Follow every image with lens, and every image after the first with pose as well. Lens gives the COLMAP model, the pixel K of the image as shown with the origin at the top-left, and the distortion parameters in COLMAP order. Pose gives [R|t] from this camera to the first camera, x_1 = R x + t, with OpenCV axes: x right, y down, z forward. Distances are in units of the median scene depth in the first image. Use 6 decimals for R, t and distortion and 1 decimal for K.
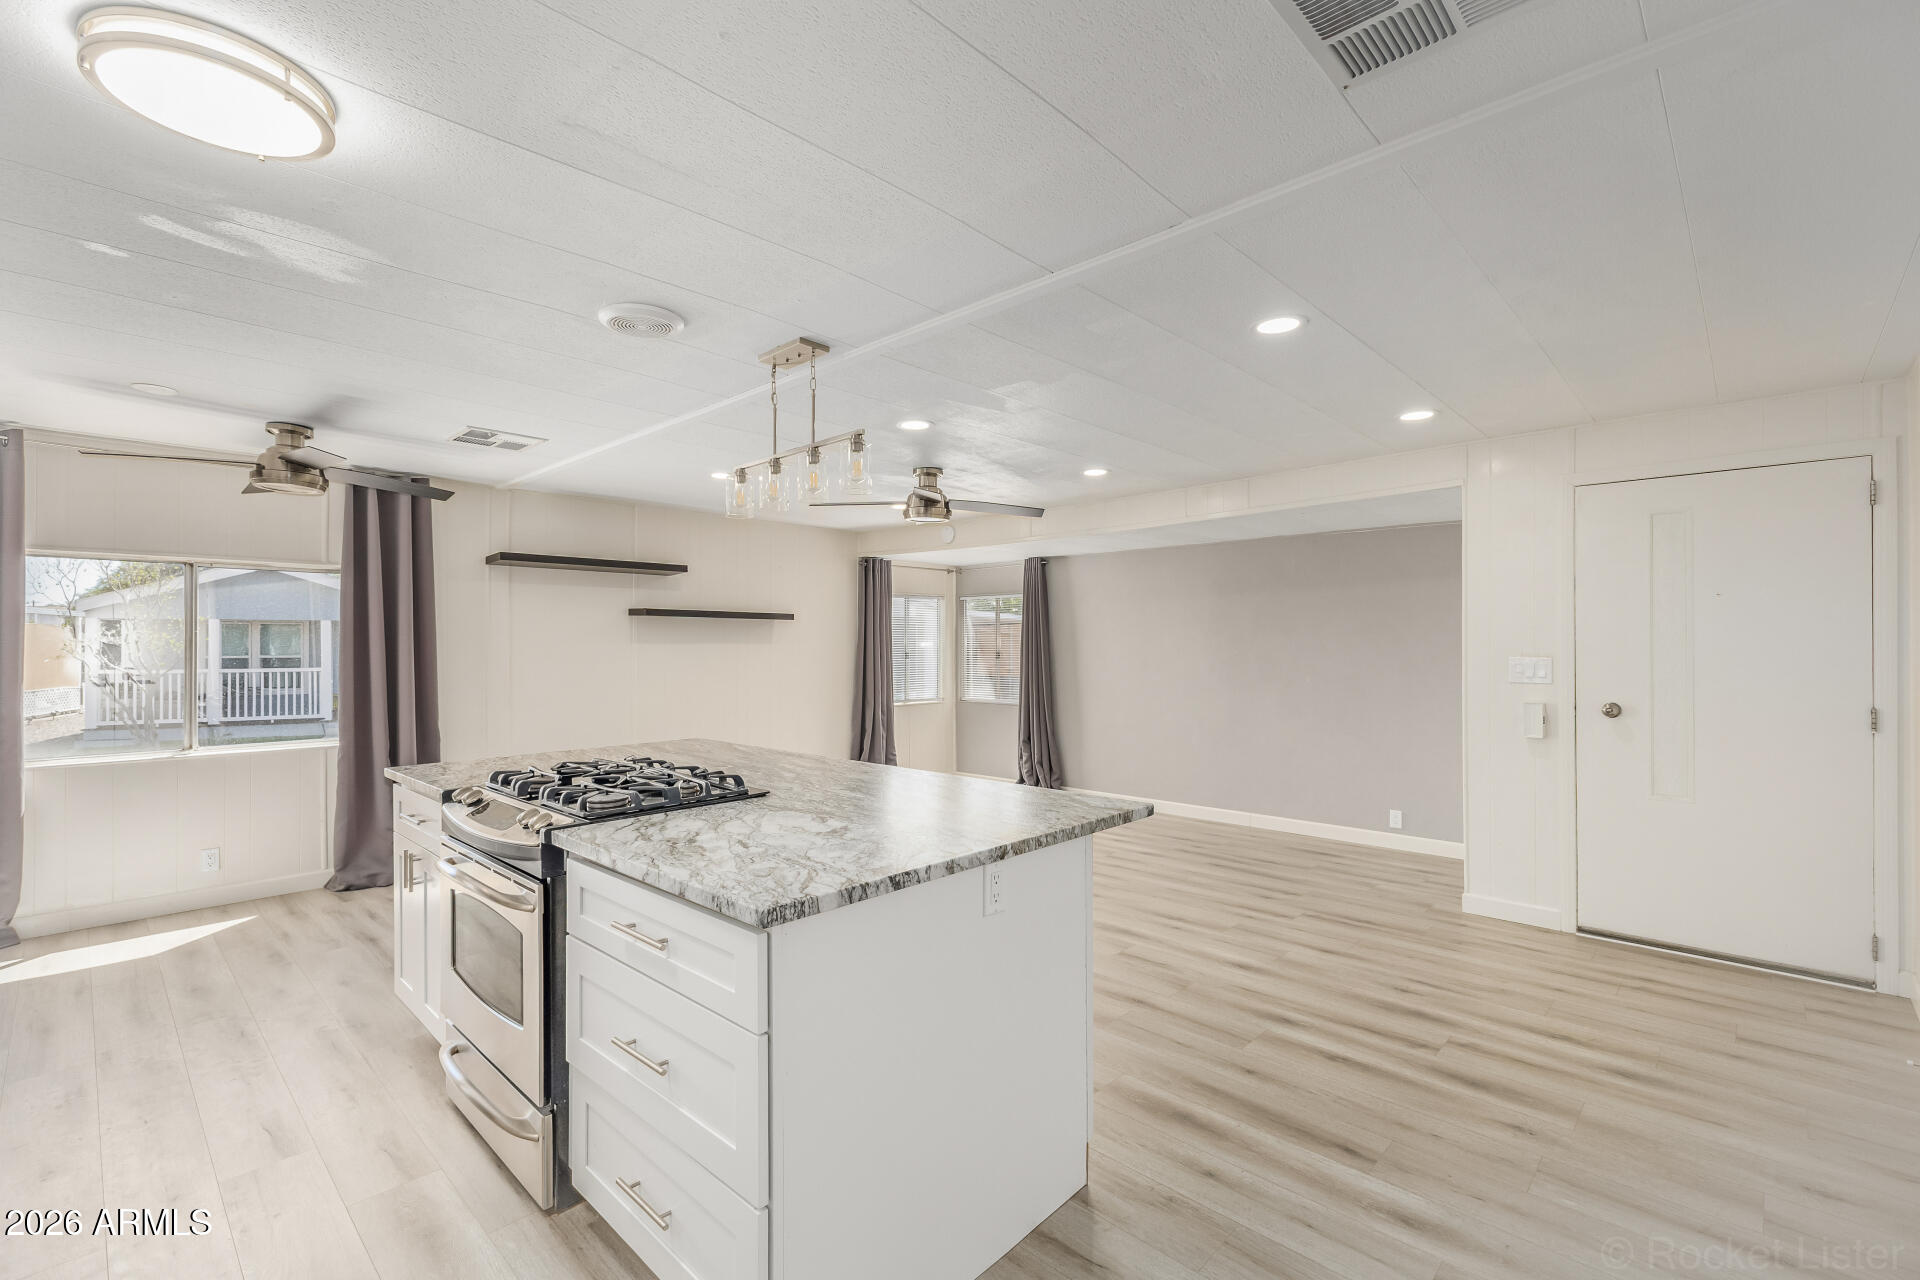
lens RADIAL K [[834.1, 0, 960.0], [0, 834.1, 644.8], [0, 0, 1]] dist [0.010669, -0.002030]
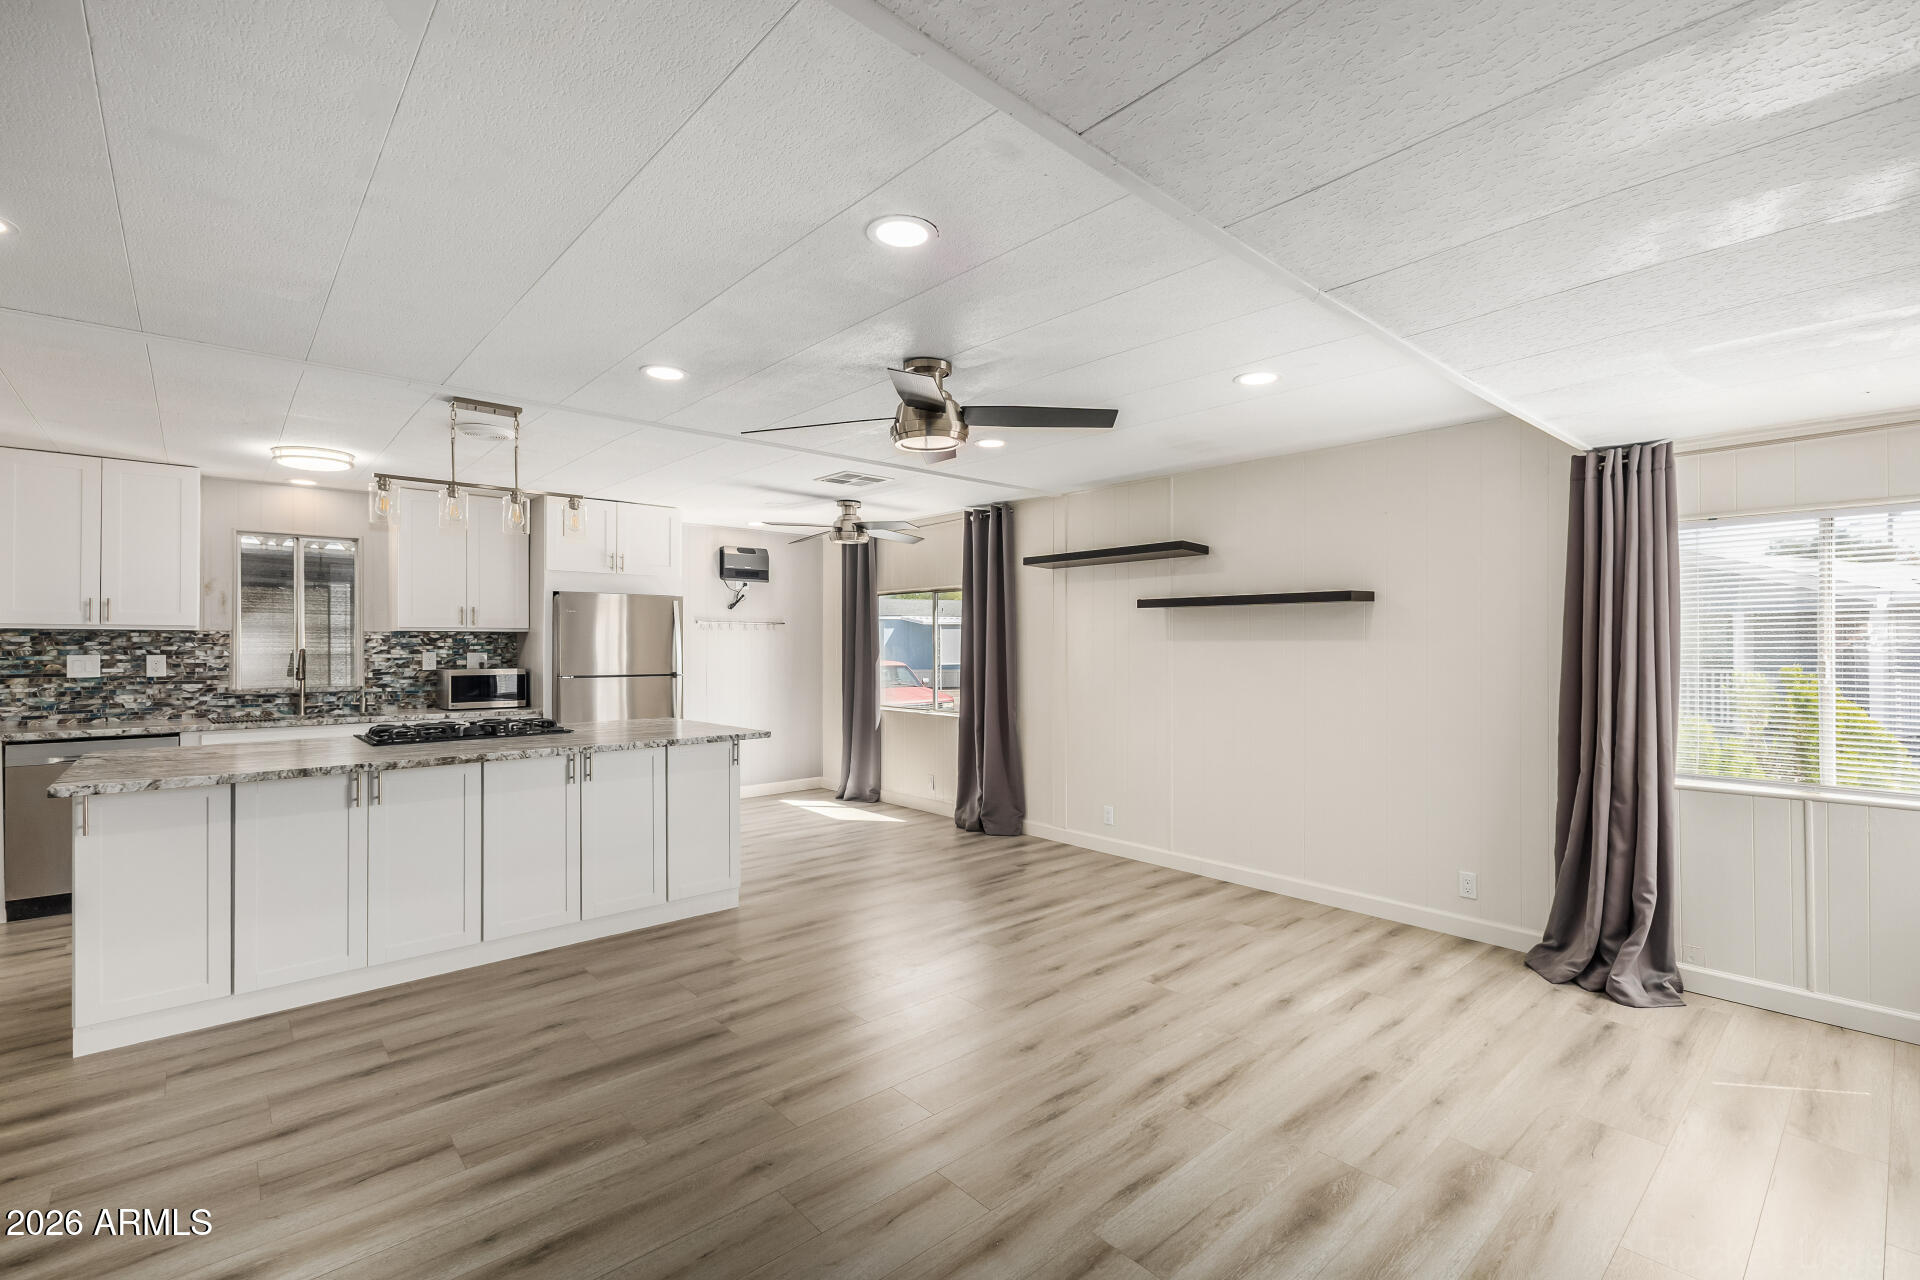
lens RADIAL K [[834.1, 0, 954.7], [0, 834.1, 627.2], [0, 0, 1]] dist [0.010669, -0.002030]
pose [[-0.080219, -0.020737, -0.996562, 0.803867], [0.003755, 0.999770, -0.021106, 0.003141], [0.996770, -0.005435, -0.080123, 1.452244]]
